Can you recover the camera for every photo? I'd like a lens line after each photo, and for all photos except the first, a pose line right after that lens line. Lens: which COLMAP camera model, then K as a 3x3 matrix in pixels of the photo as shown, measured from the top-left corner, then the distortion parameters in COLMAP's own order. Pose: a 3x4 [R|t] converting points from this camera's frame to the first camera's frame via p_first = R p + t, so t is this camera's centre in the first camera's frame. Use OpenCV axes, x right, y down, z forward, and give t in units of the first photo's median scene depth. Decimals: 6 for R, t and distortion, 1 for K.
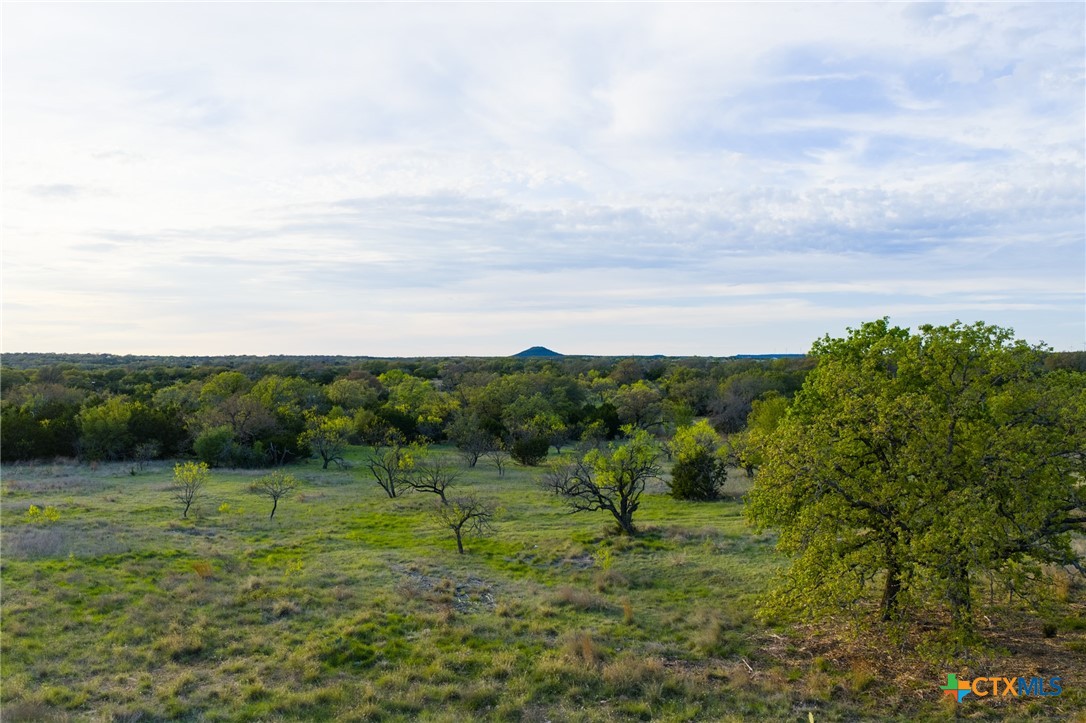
lens RADIAL K [[863.1, 0, 542.6], [0, 863.1, 373.2], [0, 0, 1]] dist [0.011506, -0.026680]
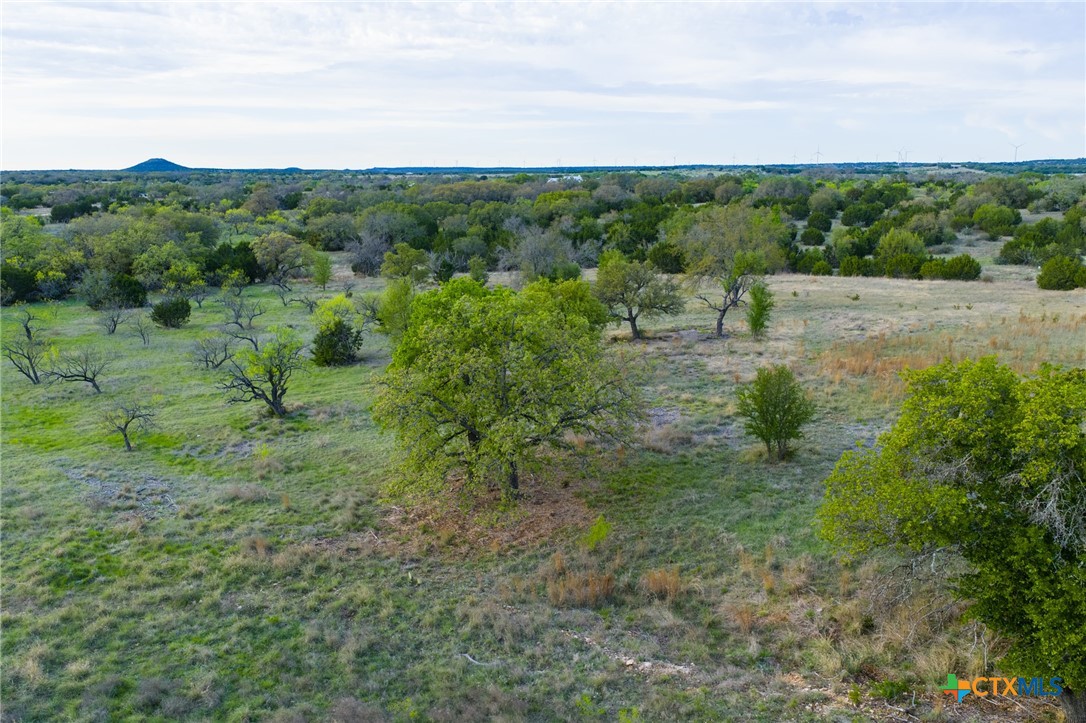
lens RADIAL K [[863.1, 0, 513.5], [0, 863.1, 366.5], [0, 0, 1]] dist [0.011506, -0.026680]
pose [[0.929763, -0.079226, 0.359532, -0.016205], [0.002305, 0.977804, 0.209507, -0.089820], [-0.368150, -0.193963, 0.909310, -0.129701]]
